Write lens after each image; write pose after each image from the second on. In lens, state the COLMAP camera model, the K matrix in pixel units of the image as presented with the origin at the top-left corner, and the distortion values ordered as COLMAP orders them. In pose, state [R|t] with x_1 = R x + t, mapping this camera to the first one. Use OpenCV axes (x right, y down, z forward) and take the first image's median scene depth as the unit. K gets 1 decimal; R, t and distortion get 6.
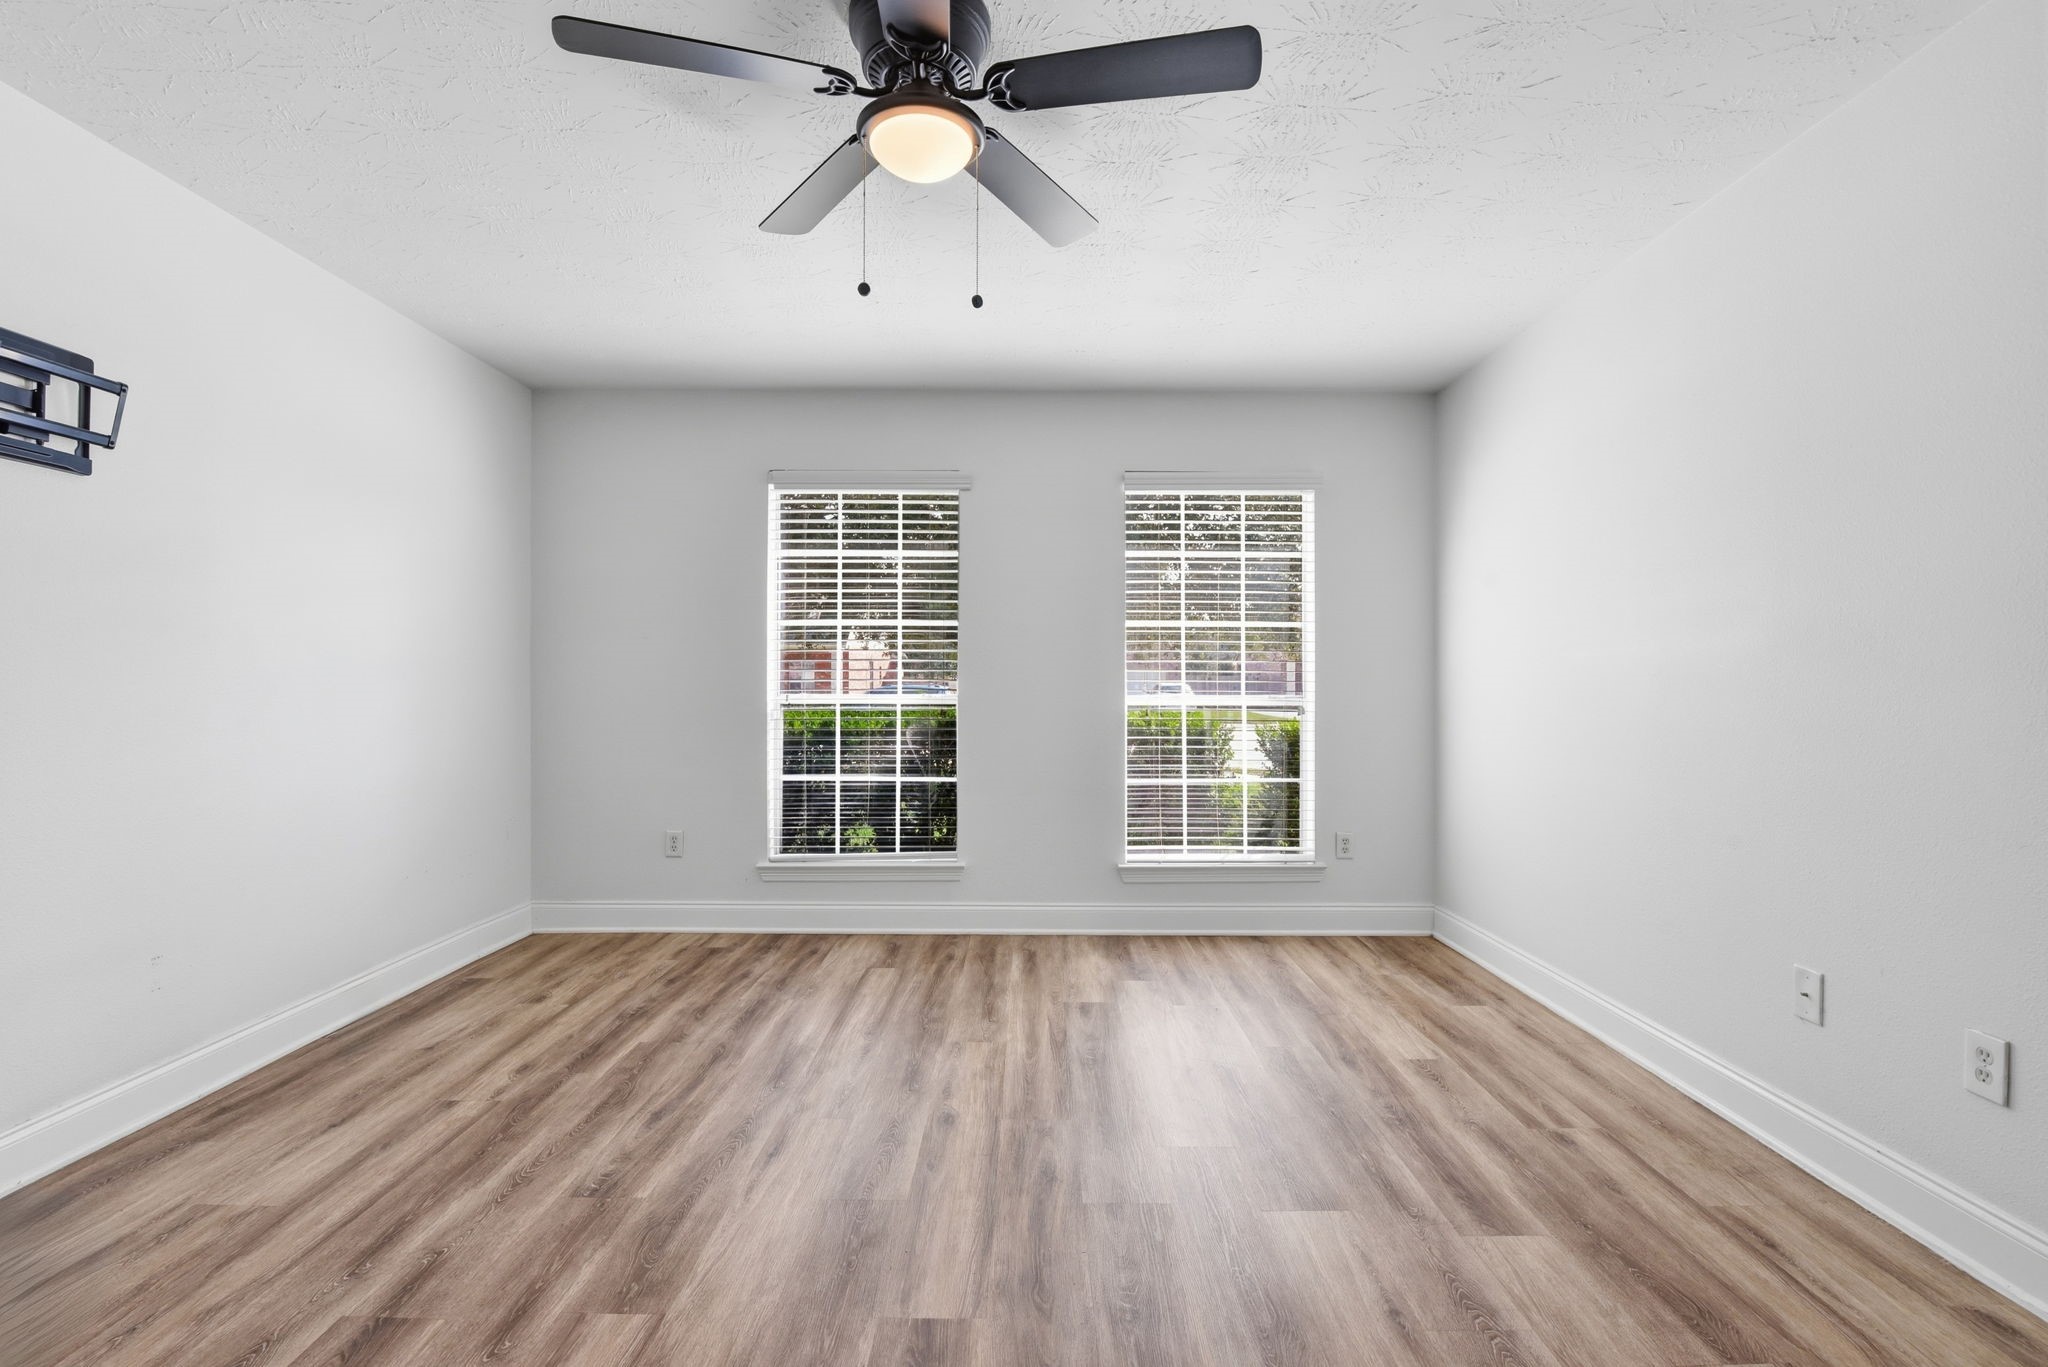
lens RADIAL K [[902.7, 0, 1035.6], [0, 902.7, 693.1], [0, 0, 1]] dist [-0.006544, -0.008544]
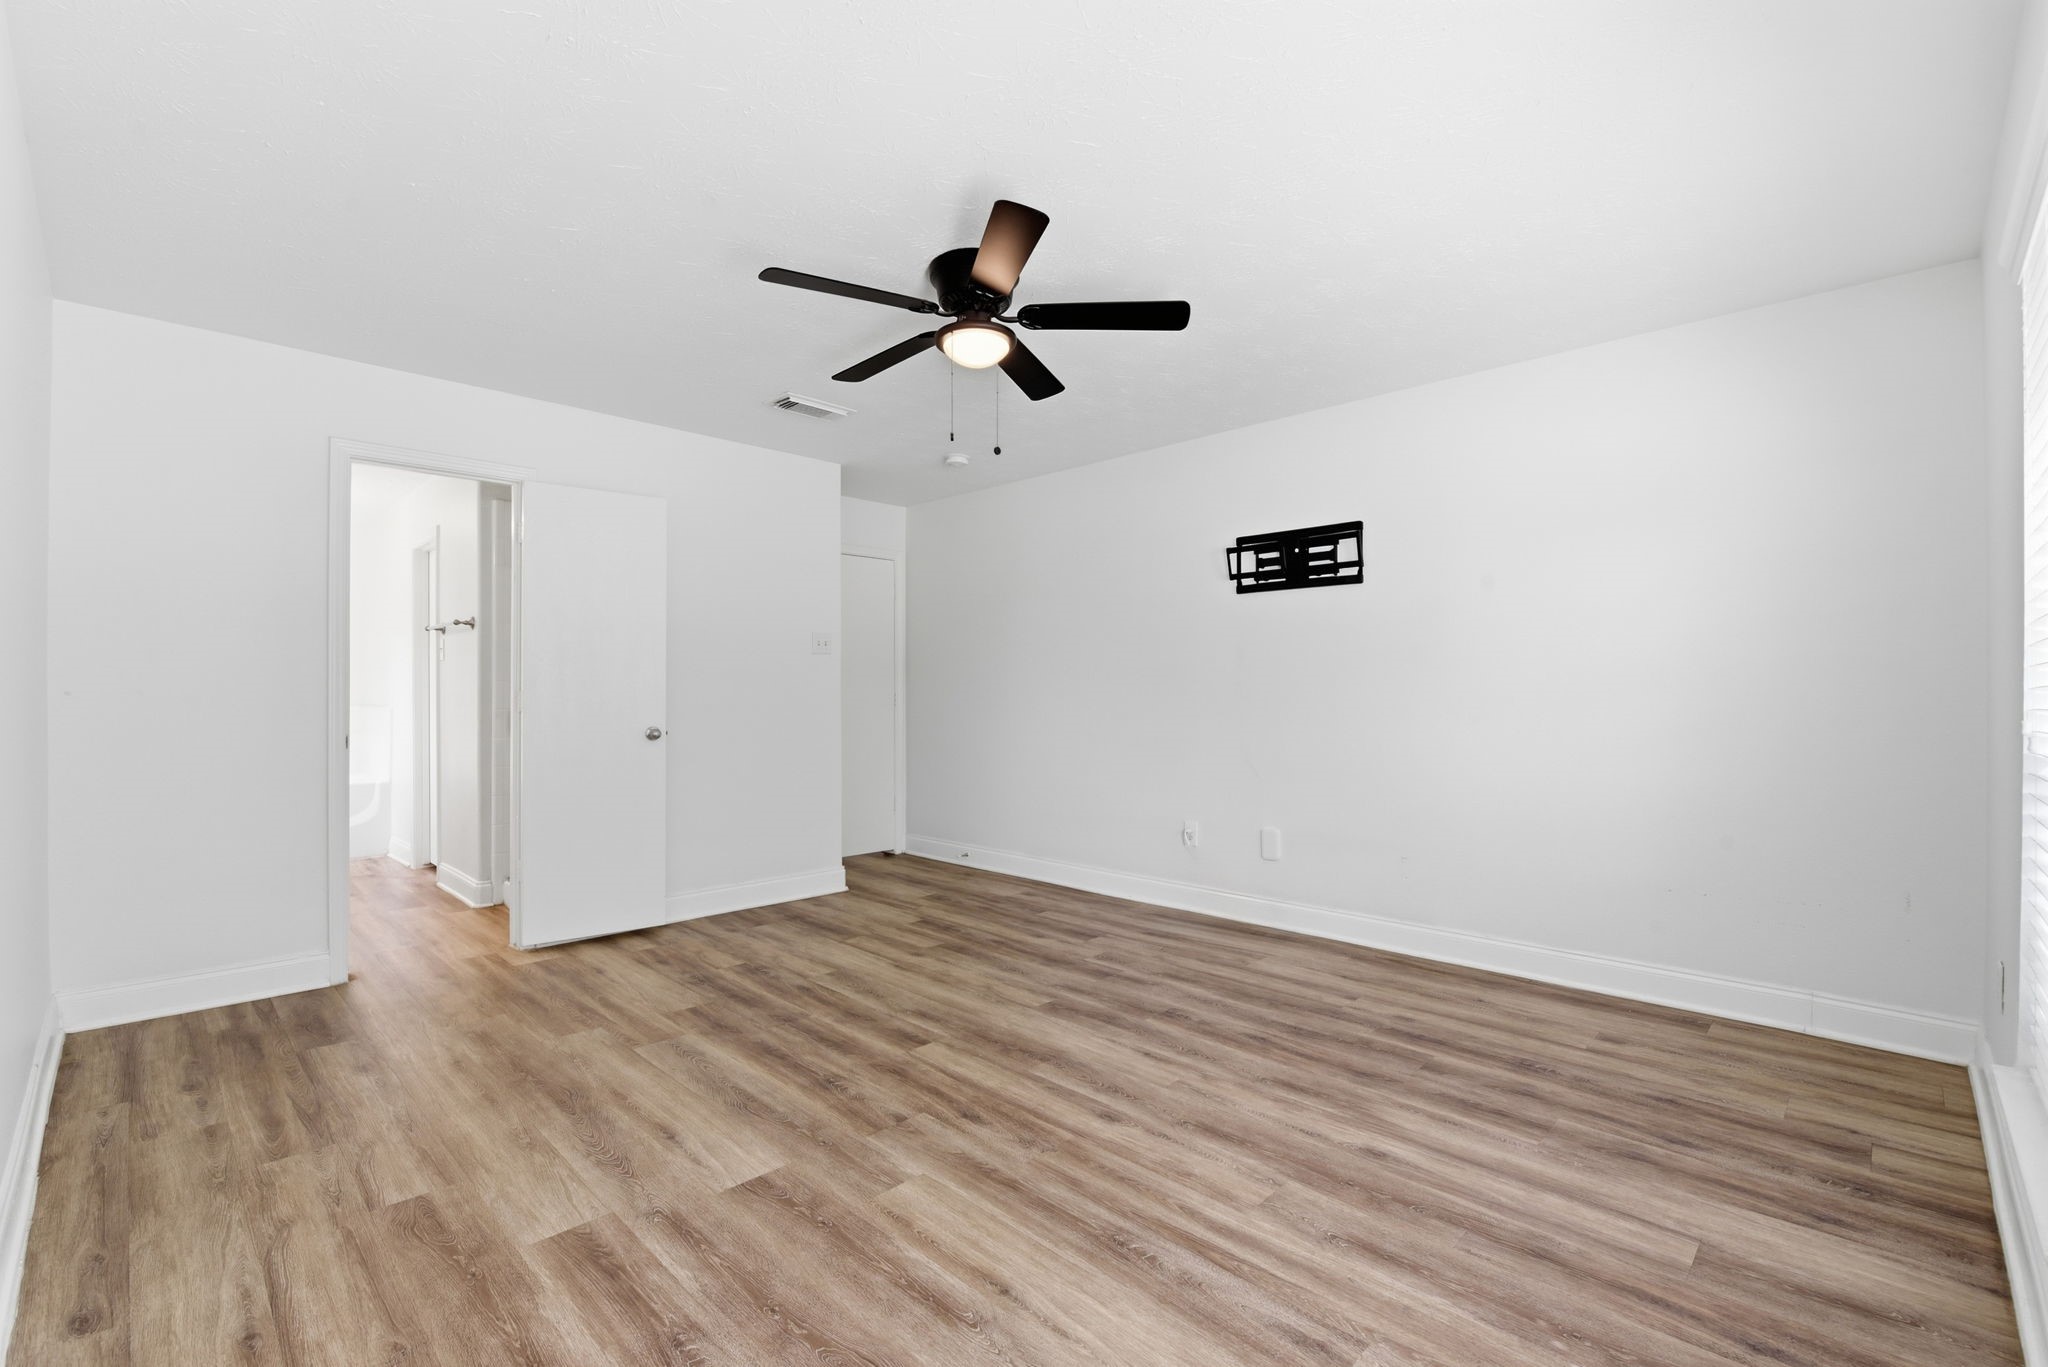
lens RADIAL K [[874.4, 0, 1004.9], [0, 874.4, 689.2], [0, 0, 1]] dist [-0.025453, -0.000043]
pose [[-0.717606, -0.005654, -0.696426, 0.553553], [-0.012604, 0.999909, 0.004869, -0.013156], [0.696335, 0.012272, -0.717612, 1.324087]]
